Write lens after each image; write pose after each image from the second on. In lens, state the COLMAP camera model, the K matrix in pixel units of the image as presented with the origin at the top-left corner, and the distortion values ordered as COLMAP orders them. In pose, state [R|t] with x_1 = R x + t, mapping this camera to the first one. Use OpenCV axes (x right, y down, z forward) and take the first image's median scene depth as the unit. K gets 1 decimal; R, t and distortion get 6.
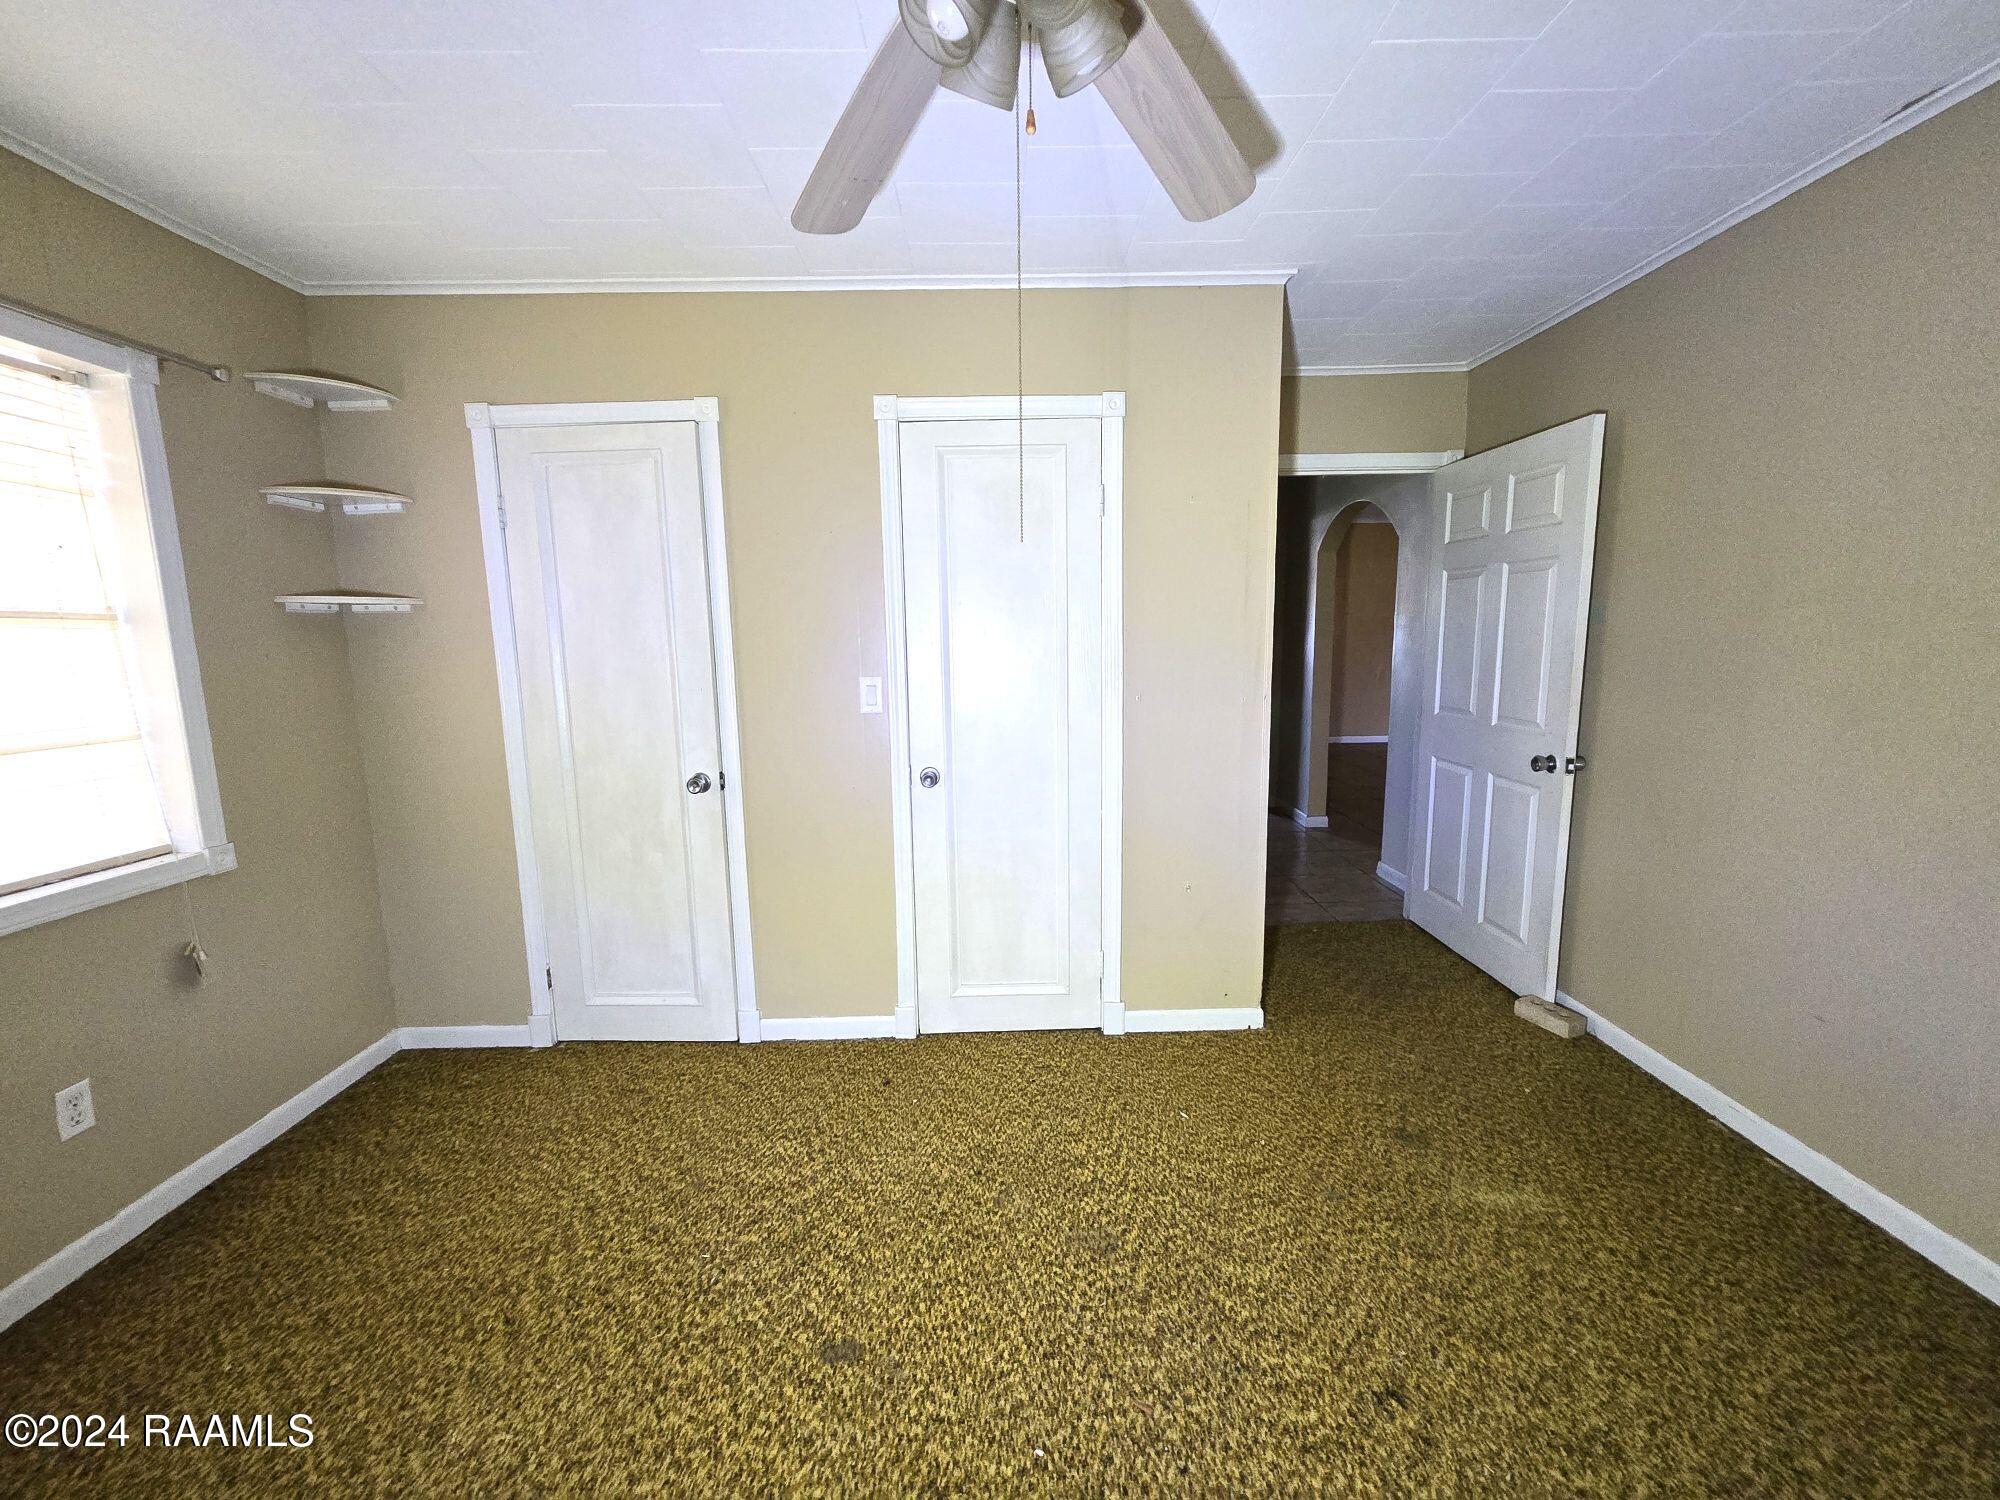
lens RADIAL K [[824.2, 0, 994.6], [0, 824.2, 747.1], [0, 0, 1]] dist [-0.002976, 0.002432]
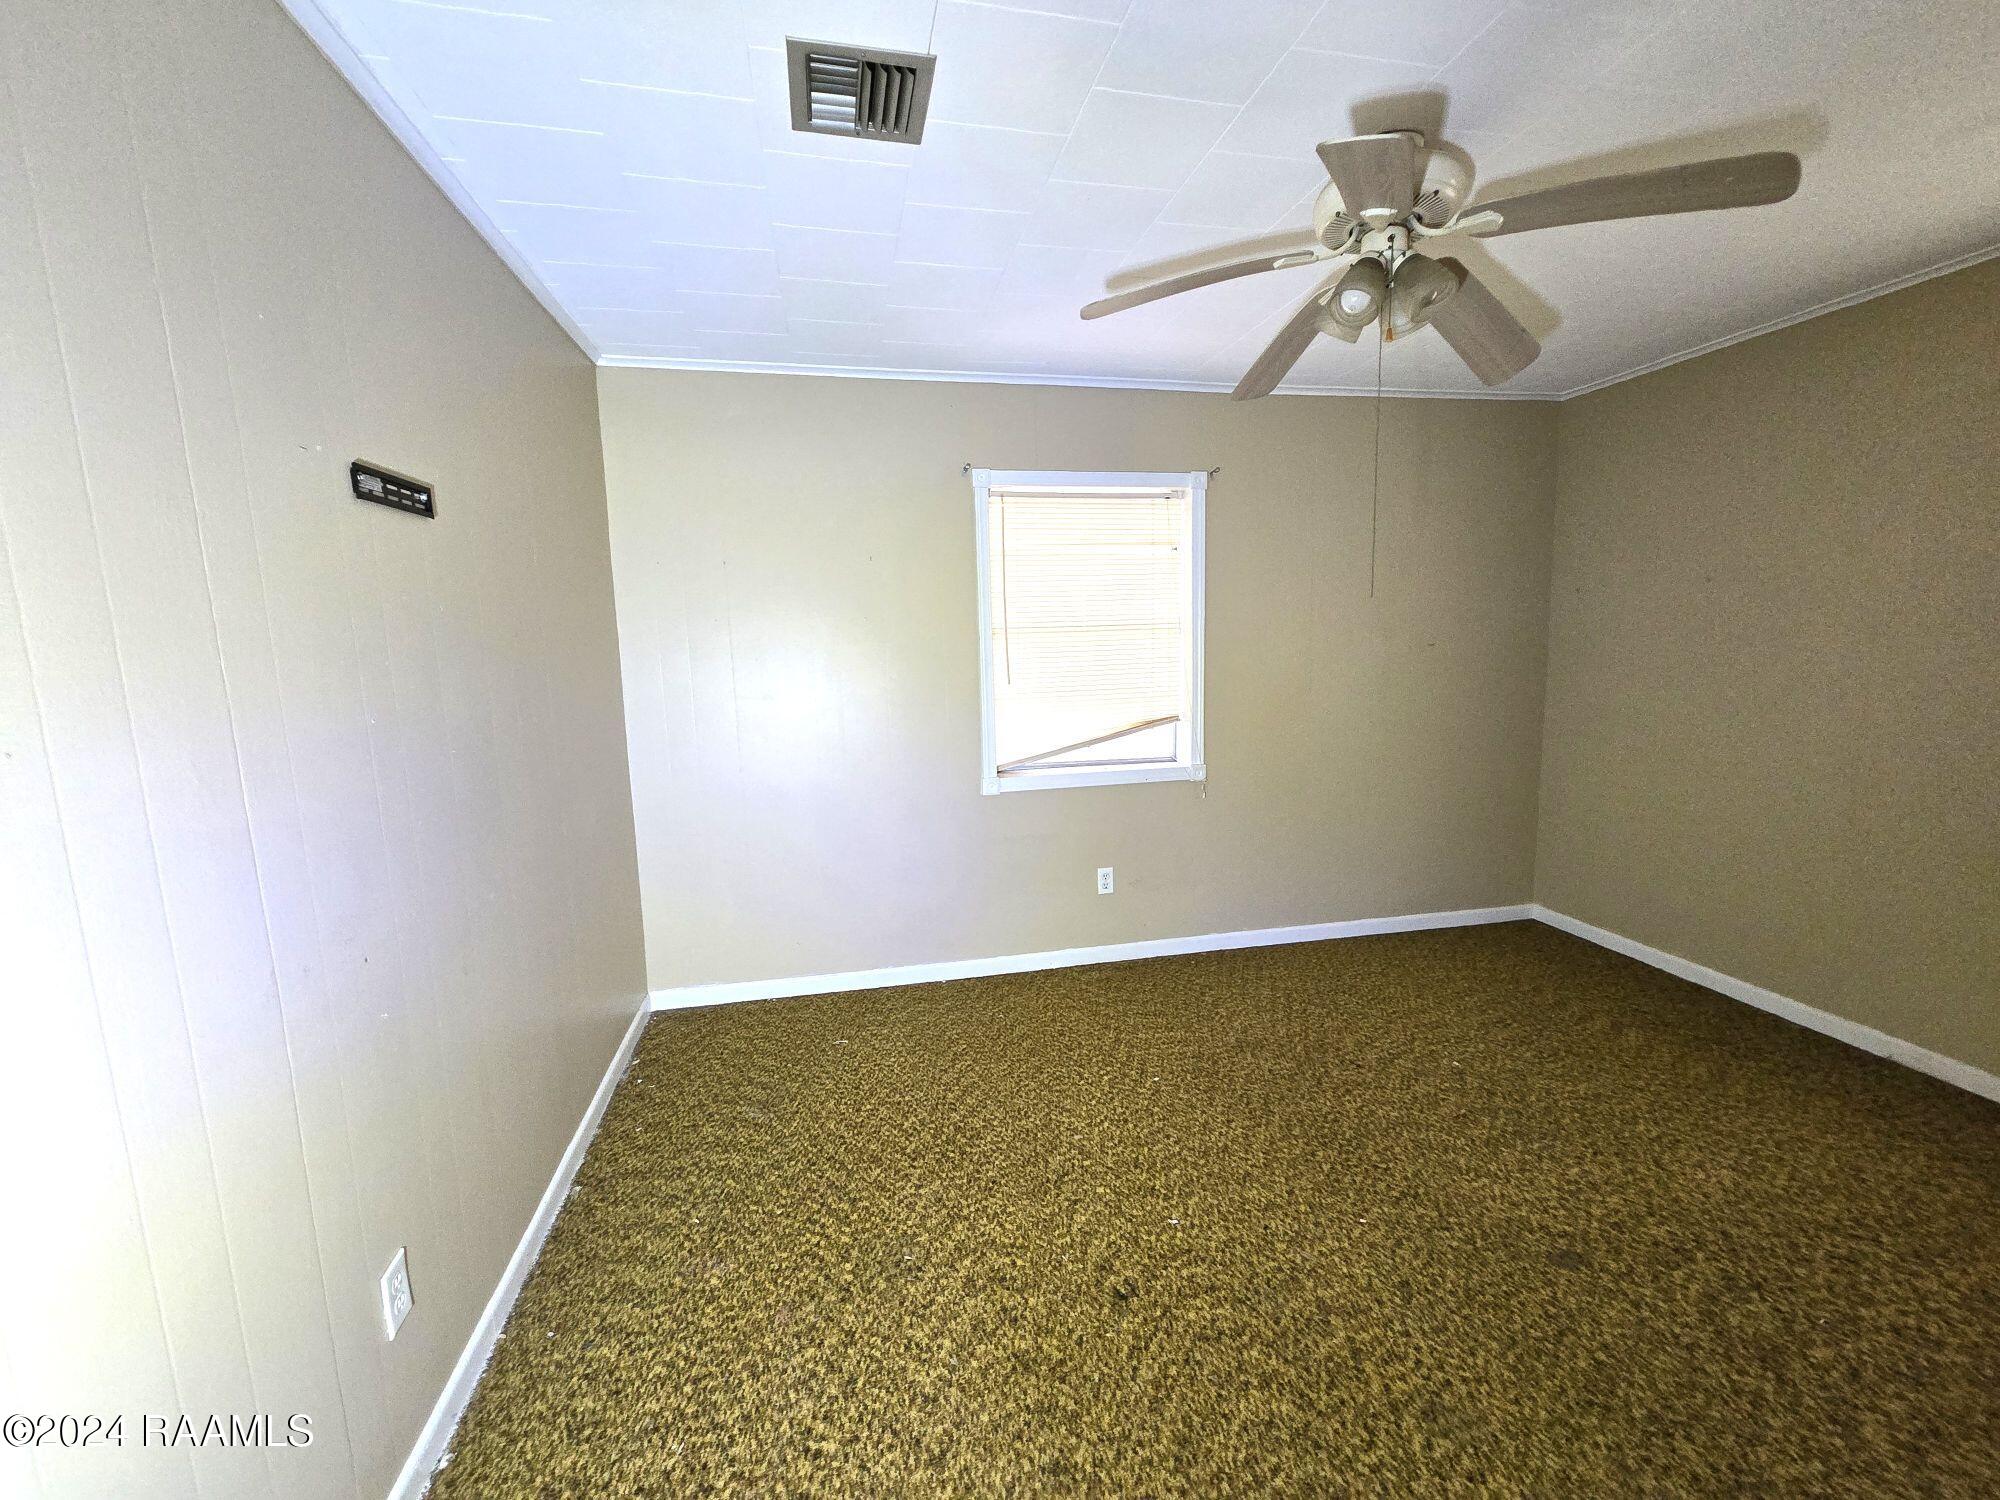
lens RADIAL K [[824.2, 0, 994.6], [0, 824.2, 747.1], [0, 0, 1]] dist [-0.002976, 0.002432]
pose [[-0.982556, 0.063441, -0.174810, 0.767052], [0.014482, 0.963260, 0.268178, -0.288980], [0.185401, 0.260968, -0.947376, 1.758473]]
